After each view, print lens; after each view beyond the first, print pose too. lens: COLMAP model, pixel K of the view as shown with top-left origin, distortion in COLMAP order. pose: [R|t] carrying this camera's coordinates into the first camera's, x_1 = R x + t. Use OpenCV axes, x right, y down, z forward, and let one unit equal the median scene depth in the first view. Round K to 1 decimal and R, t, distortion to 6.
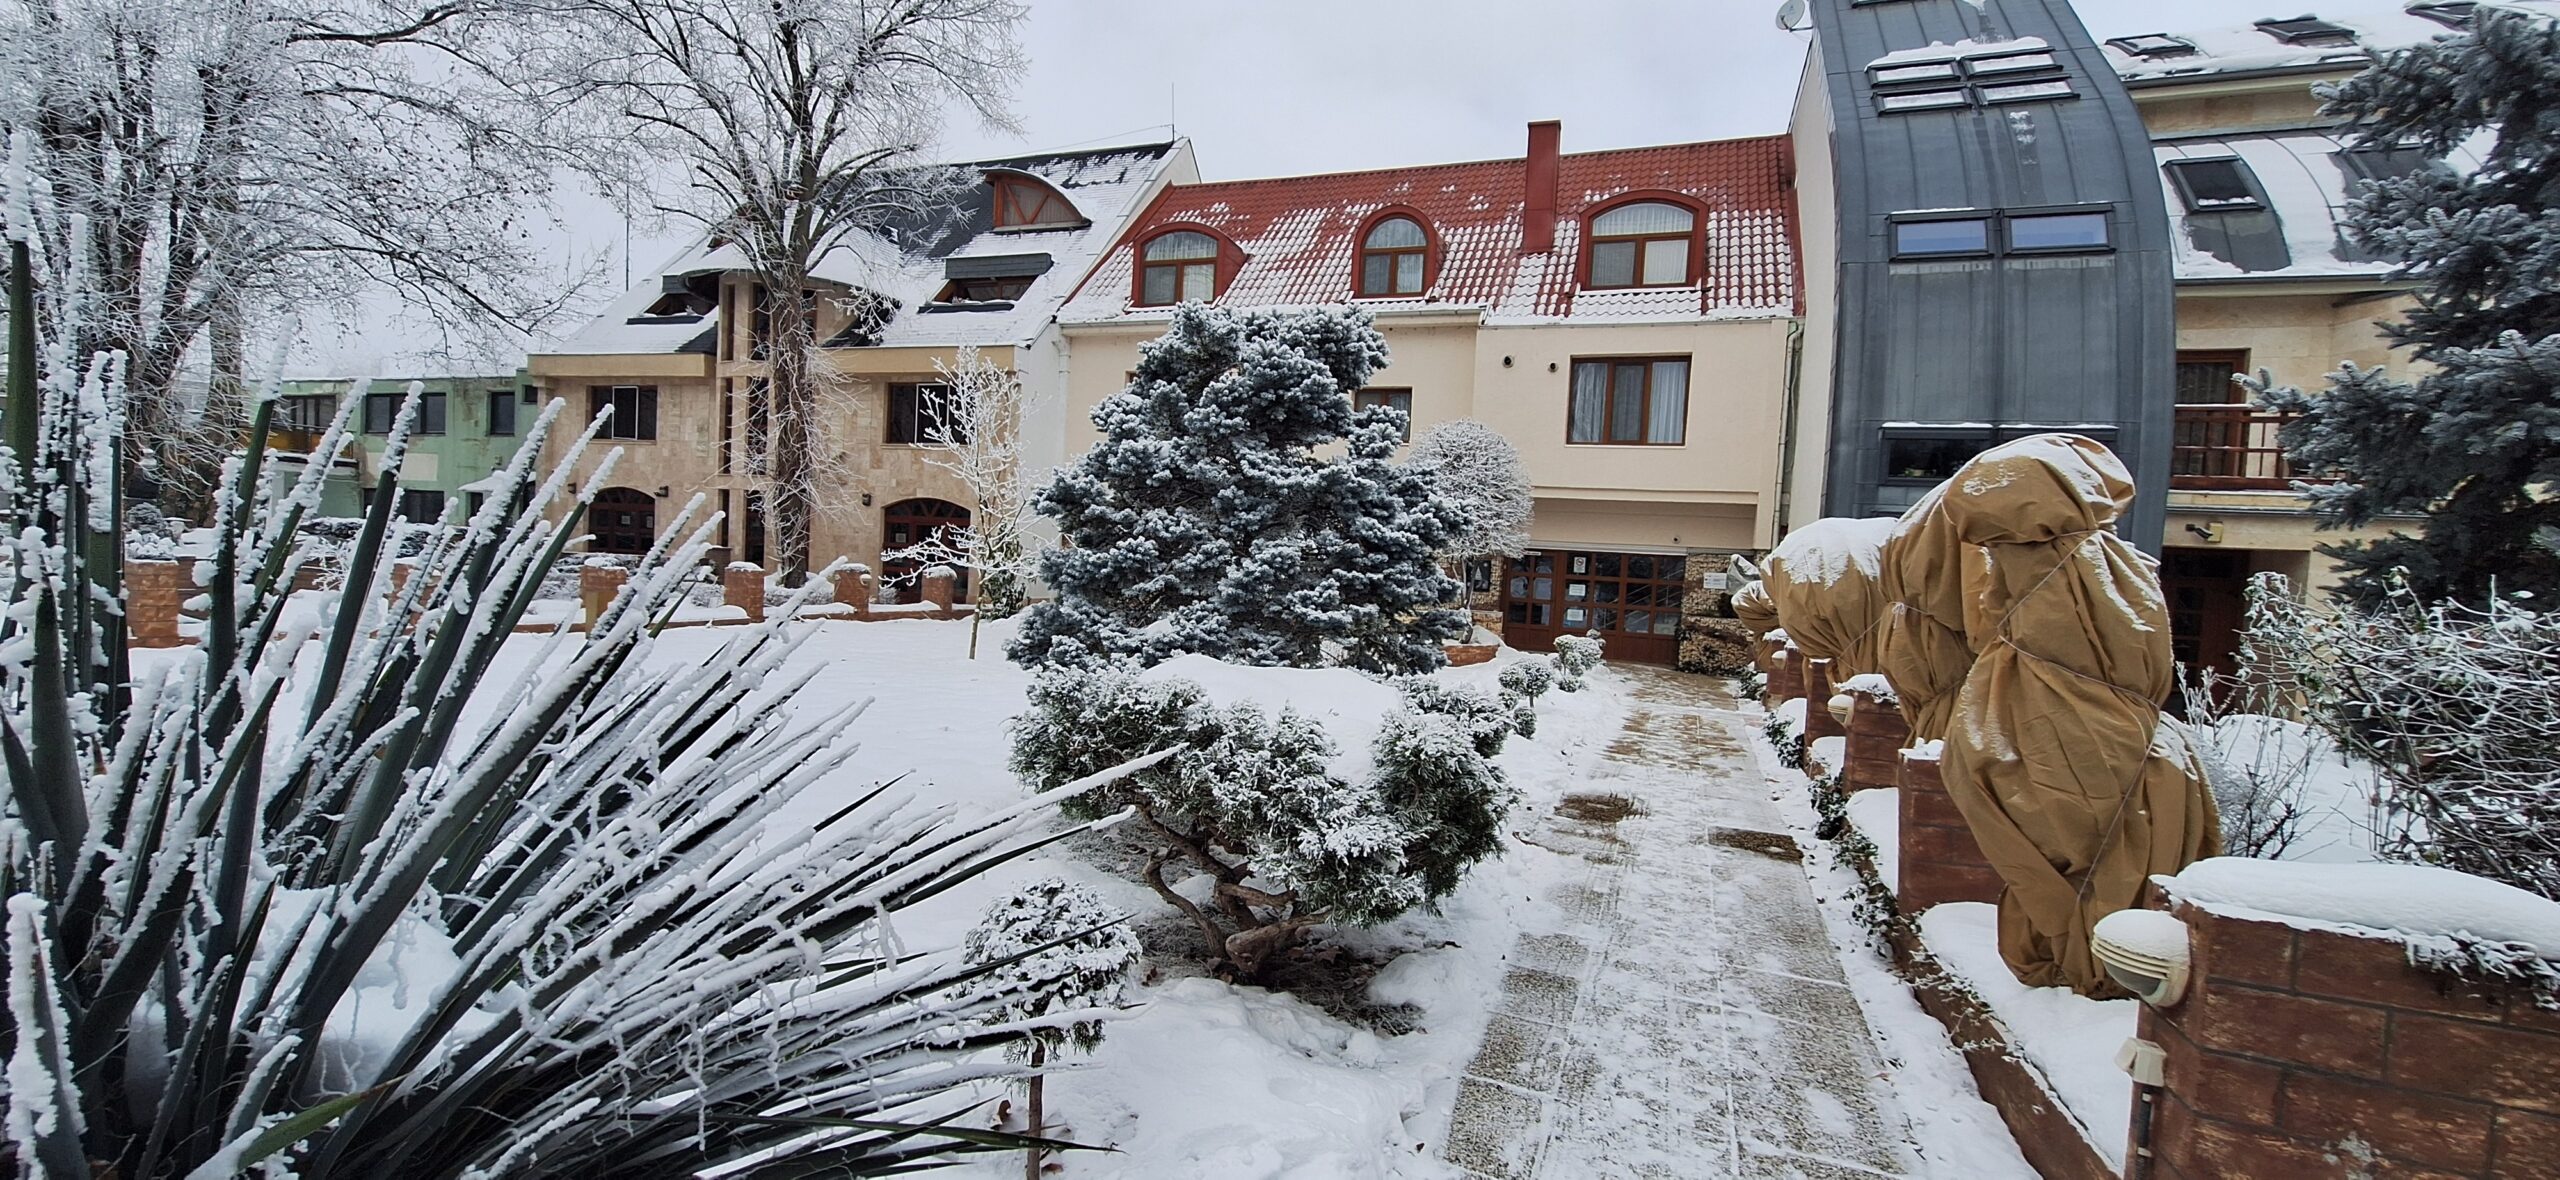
lens RADIAL K [[1010.3, 0, 1280.6], [0, 1010.3, 598.1], [0, 0, 1]] dist [-0.001543, -0.000004]
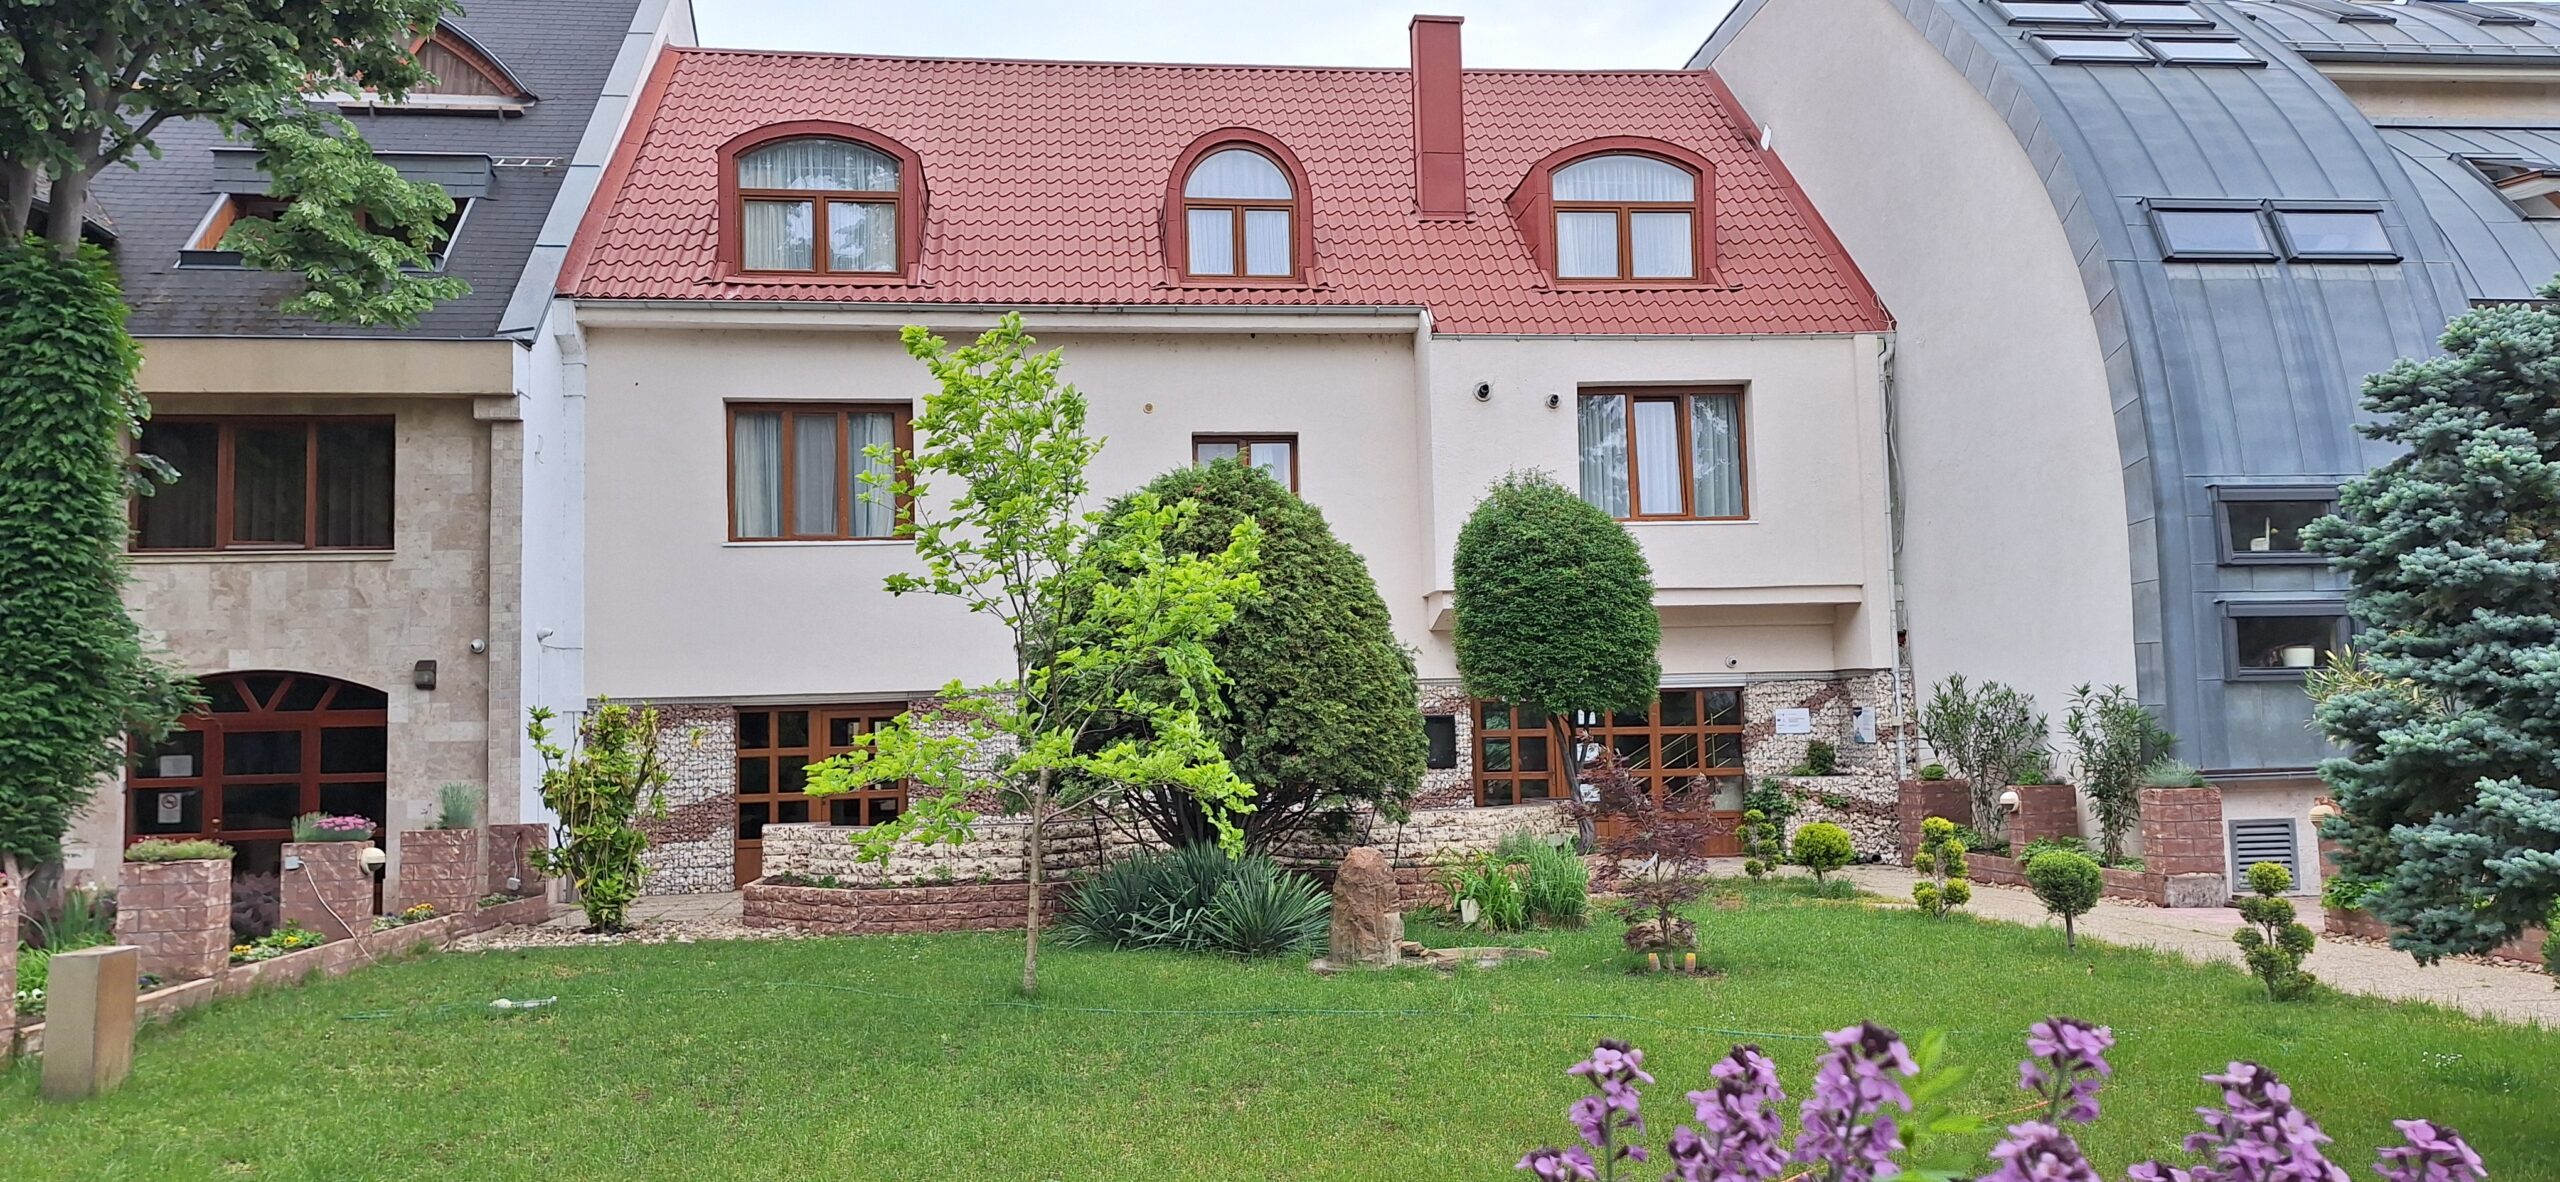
lens RADIAL K [[1756.9, 0, 1327.9], [0, 1756.9, 612.8], [0, 0, 1]] dist [0.093473, -0.109782]
pose [[0.890534, -0.044042, 0.452779, -0.352032], [0.090105, 0.992660, -0.080662, -0.022180], [-0.445904, 0.112630, 0.887966, 0.104105]]
